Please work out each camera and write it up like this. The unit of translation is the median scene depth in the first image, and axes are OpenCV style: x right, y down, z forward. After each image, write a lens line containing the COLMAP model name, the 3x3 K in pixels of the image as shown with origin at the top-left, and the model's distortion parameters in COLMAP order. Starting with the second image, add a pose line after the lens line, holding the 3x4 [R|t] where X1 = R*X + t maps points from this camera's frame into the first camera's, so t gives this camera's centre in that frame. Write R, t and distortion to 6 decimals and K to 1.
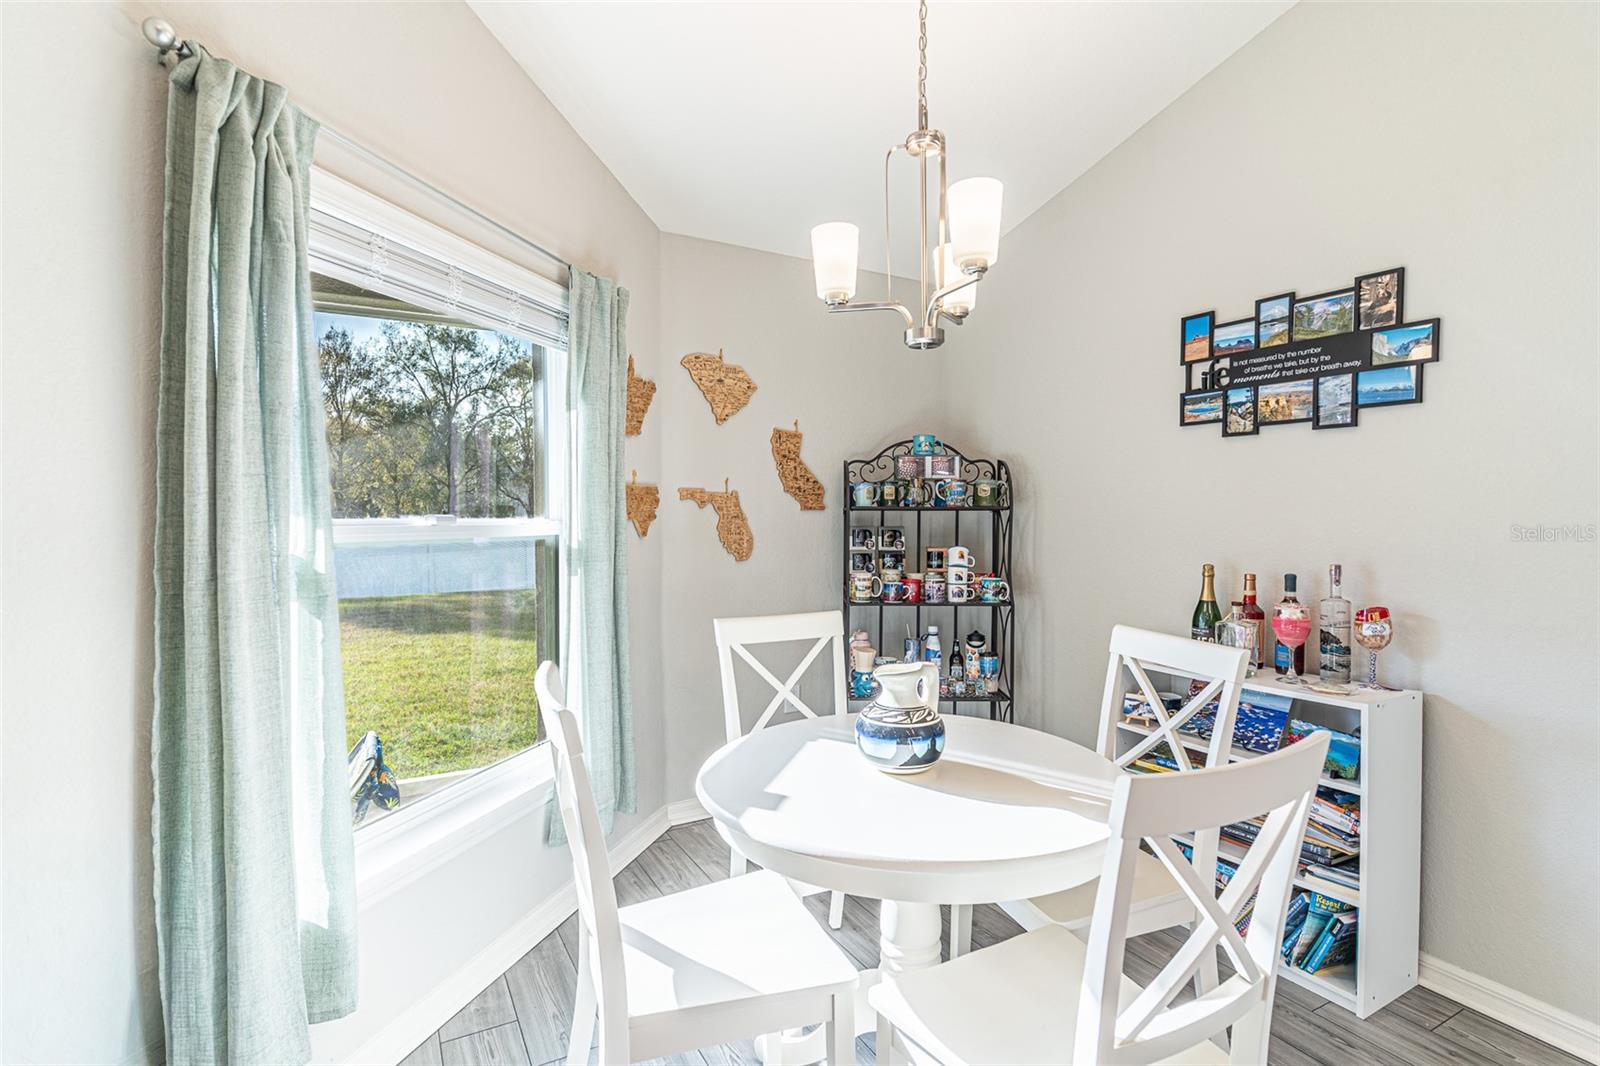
lens RADIAL K [[768.3, 0, 797.7], [0, 768.3, 524.8], [0, 0, 1]] dist [0.005522, 0.000203]
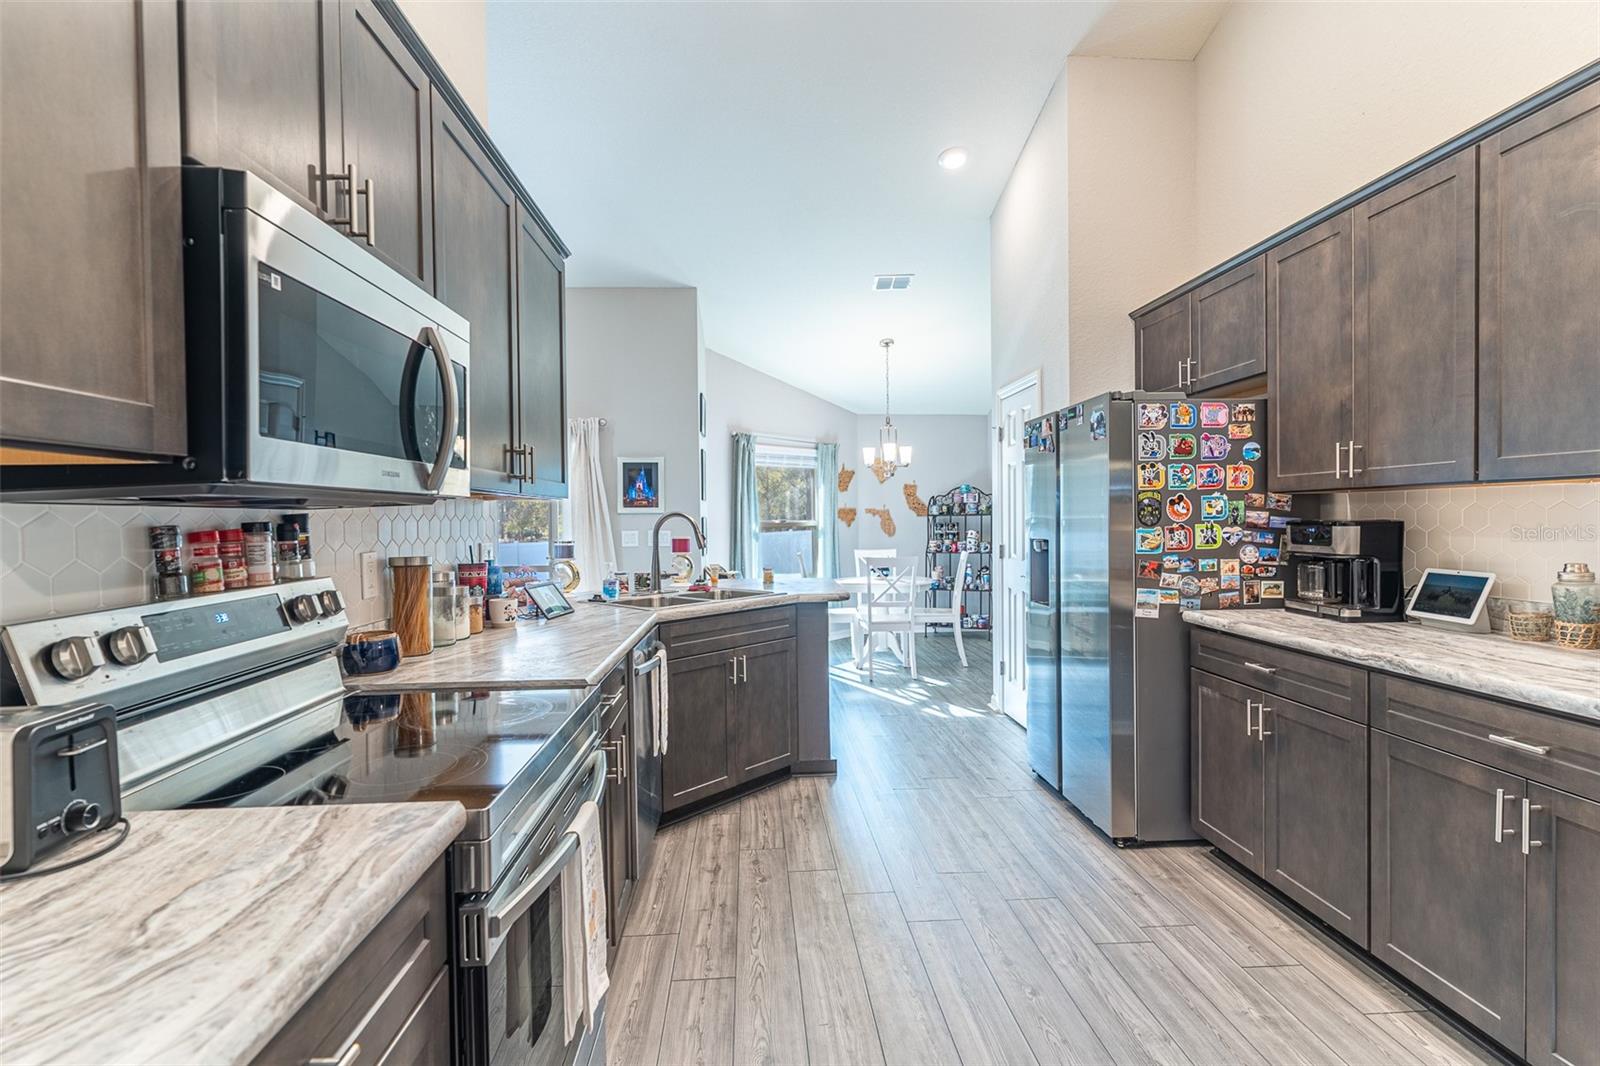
lens RADIAL K [[768.3, 0, 798.4], [0, 768.3, 532.7], [0, 0, 1]] dist [0.005522, 0.000203]
pose [[0.904283, -0.004036, -0.426914, 0.758208], [0.007410, 0.999953, 0.006242, 0.016785], [0.426868, -0.008808, 0.904271, -1.479096]]
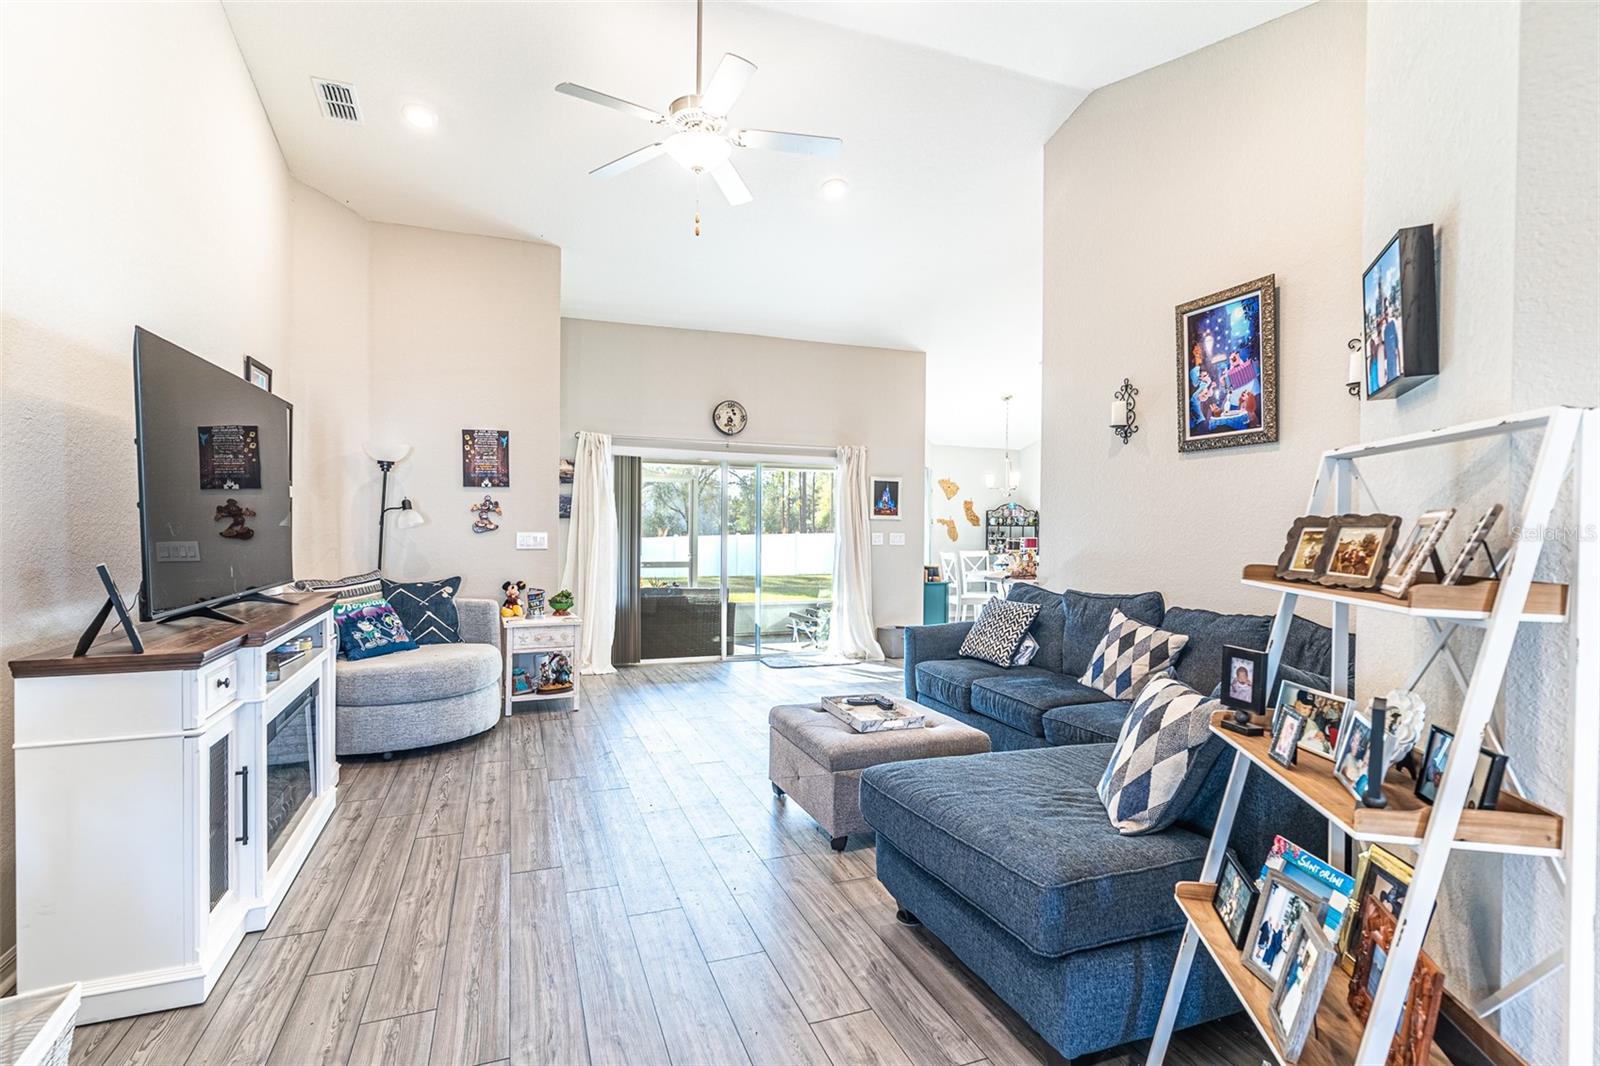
lens RADIAL K [[768.3, 0, 803.7], [0, 768.3, 533.5], [0, 0, 1]] dist [0.005522, 0.000203]
pose [[0.989536, 0.007674, -0.144082, -0.241756], [-0.008652, 0.999944, -0.006166, 0.040156], [0.144026, 0.007348, 0.989547, -2.379678]]
